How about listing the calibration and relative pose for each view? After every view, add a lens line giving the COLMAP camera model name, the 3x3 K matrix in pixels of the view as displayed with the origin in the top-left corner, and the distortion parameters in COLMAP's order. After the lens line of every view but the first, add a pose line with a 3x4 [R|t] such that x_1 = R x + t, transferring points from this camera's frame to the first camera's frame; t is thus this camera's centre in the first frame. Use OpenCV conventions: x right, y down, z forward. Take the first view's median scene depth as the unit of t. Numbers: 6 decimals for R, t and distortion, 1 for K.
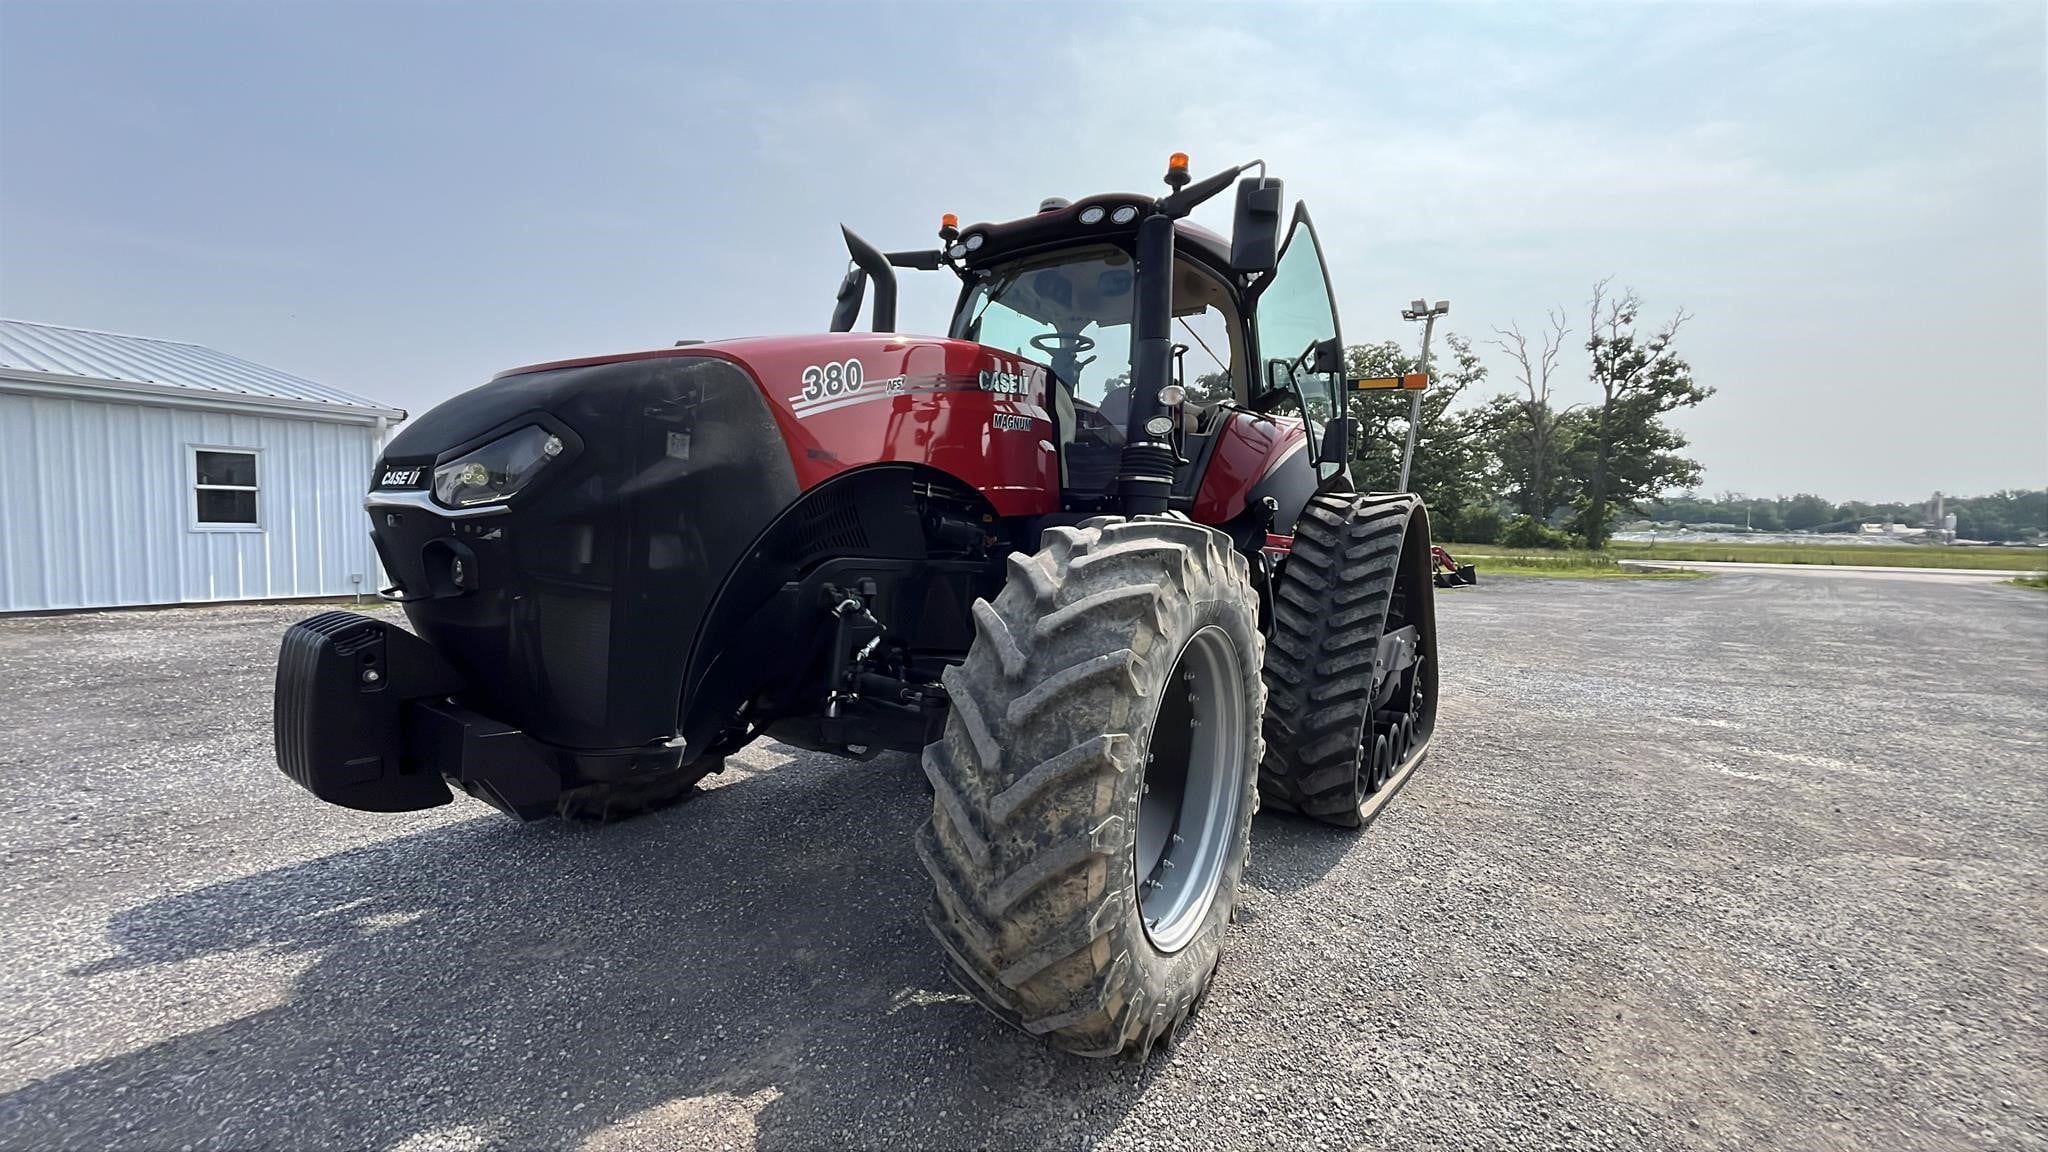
lens RADIAL K [[847.6, 0, 1001.5], [0, 847.6, 588.4], [0, 0, 1]] dist [0.007626, 0.000150]
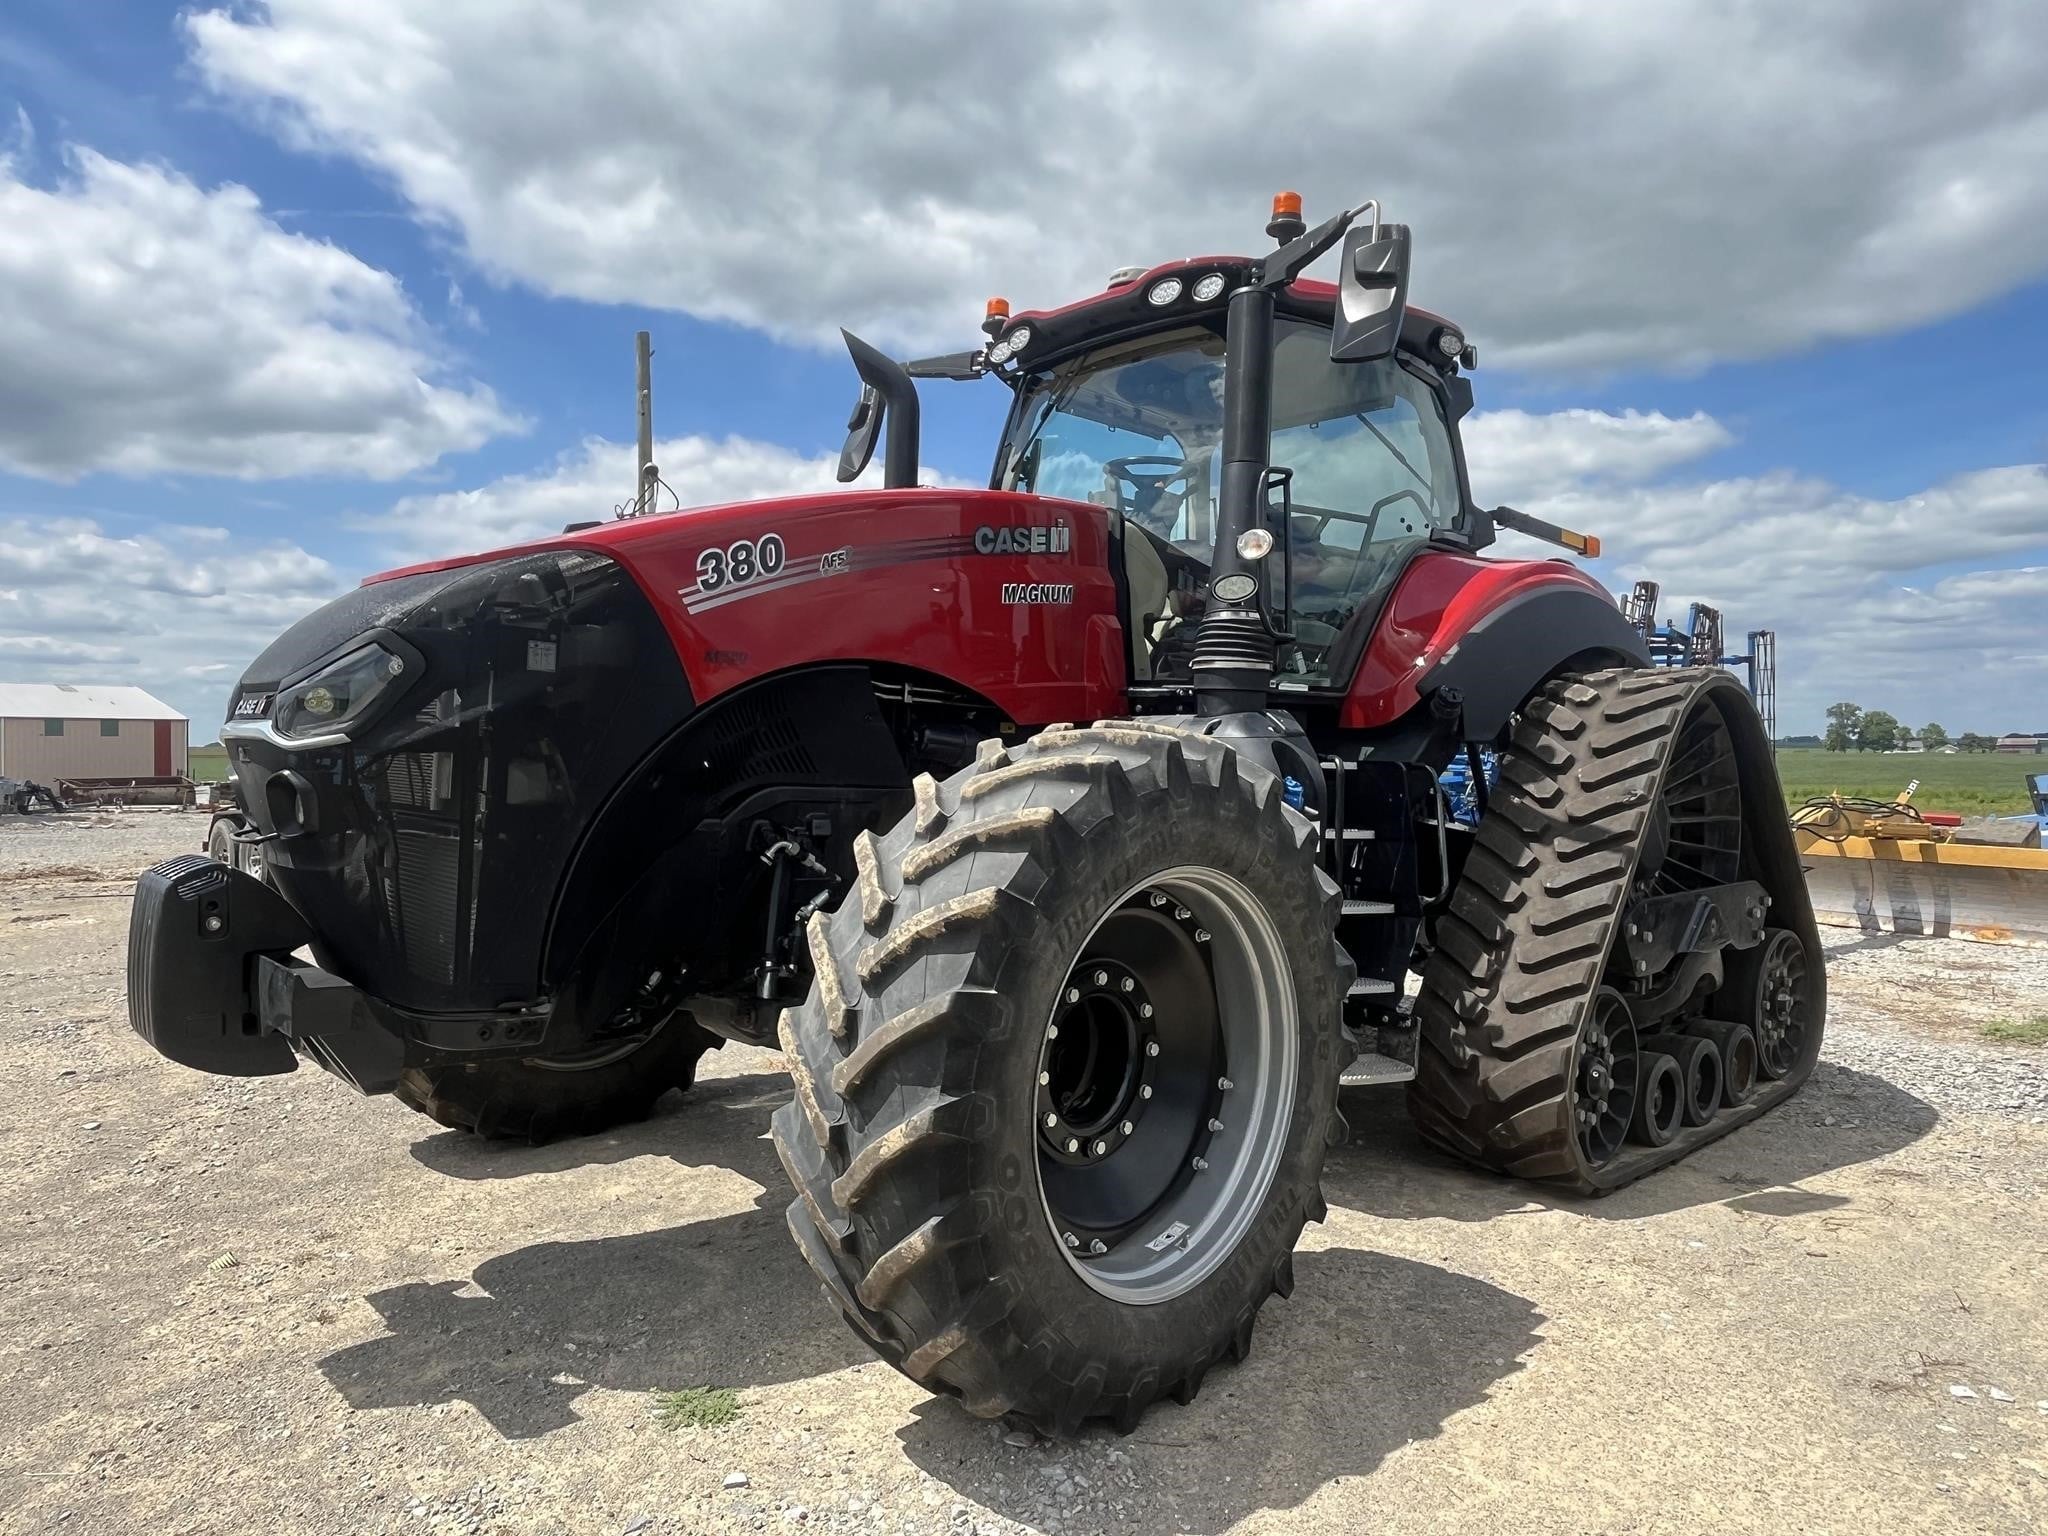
lens RADIAL K [[1402.6, 0, 947.9], [0, 1402.6, 769.4], [0, 0, 1]] dist [-0.001102, -0.000037]
pose [[0.975927, -0.024949, -0.216667, 0.238821], [0.013280, 0.998390, -0.055148, 0.020182], [0.217694, 0.050943, 0.974687, -0.202990]]
